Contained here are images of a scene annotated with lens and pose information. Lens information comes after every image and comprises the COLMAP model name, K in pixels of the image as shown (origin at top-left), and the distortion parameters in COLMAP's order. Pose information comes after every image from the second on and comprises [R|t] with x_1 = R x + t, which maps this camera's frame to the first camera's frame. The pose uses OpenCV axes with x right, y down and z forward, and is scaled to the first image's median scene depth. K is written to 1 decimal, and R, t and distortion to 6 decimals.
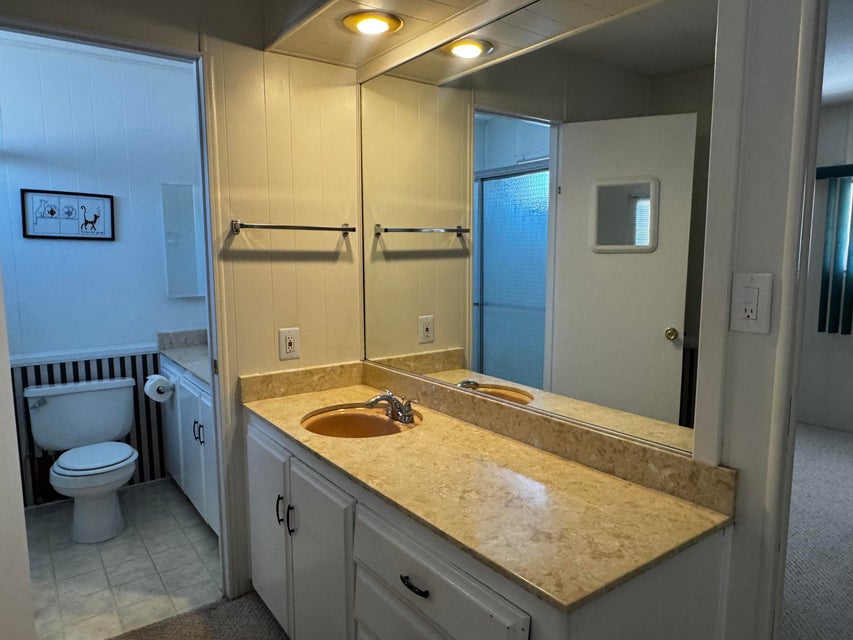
lens RADIAL K [[572.1, 0, 423.2], [0, 572.1, 321.5], [0, 0, 1]] dist [-0.003332, 0.001570]
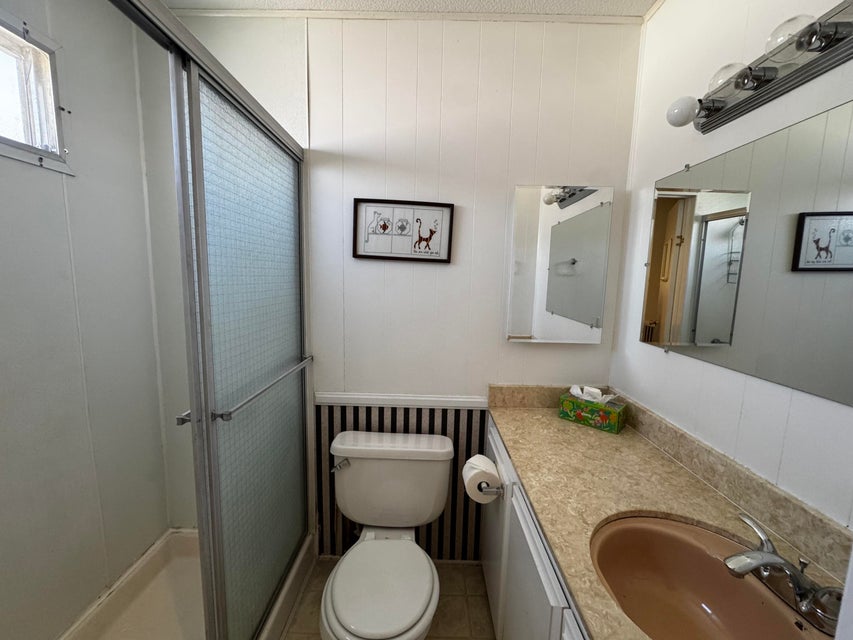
lens RADIAL K [[341.9, 0, 426.7], [0, 341.9, 320.9], [0, 0, 1]] dist [-0.000232, -0.000048]
pose [[0.809368, 0.093608, -0.579793, -0.372844], [-0.097042, 0.994962, 0.025171, -0.092803], [0.579229, 0.035892, 0.814375, 0.781879]]
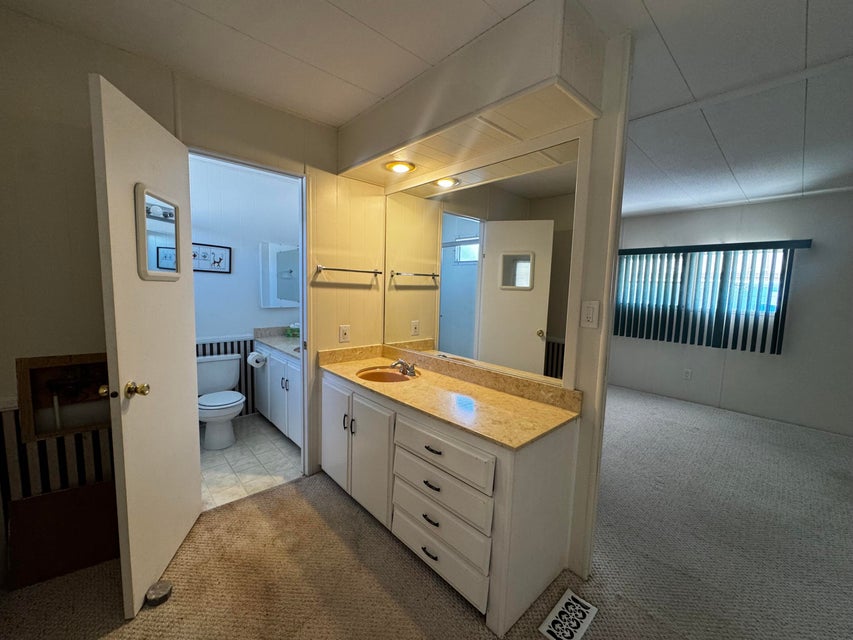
lens RADIAL K [[341.9, 0, 426.7], [0, 341.9, 320.9], [0, 0, 1]] dist [-0.000232, -0.000048]
pose [[0.991937, 0.020821, 0.125010, -0.106328], [-0.018103, 0.999575, -0.022839, 0.016861], [-0.125432, 0.020391, 0.991893, -0.112238]]
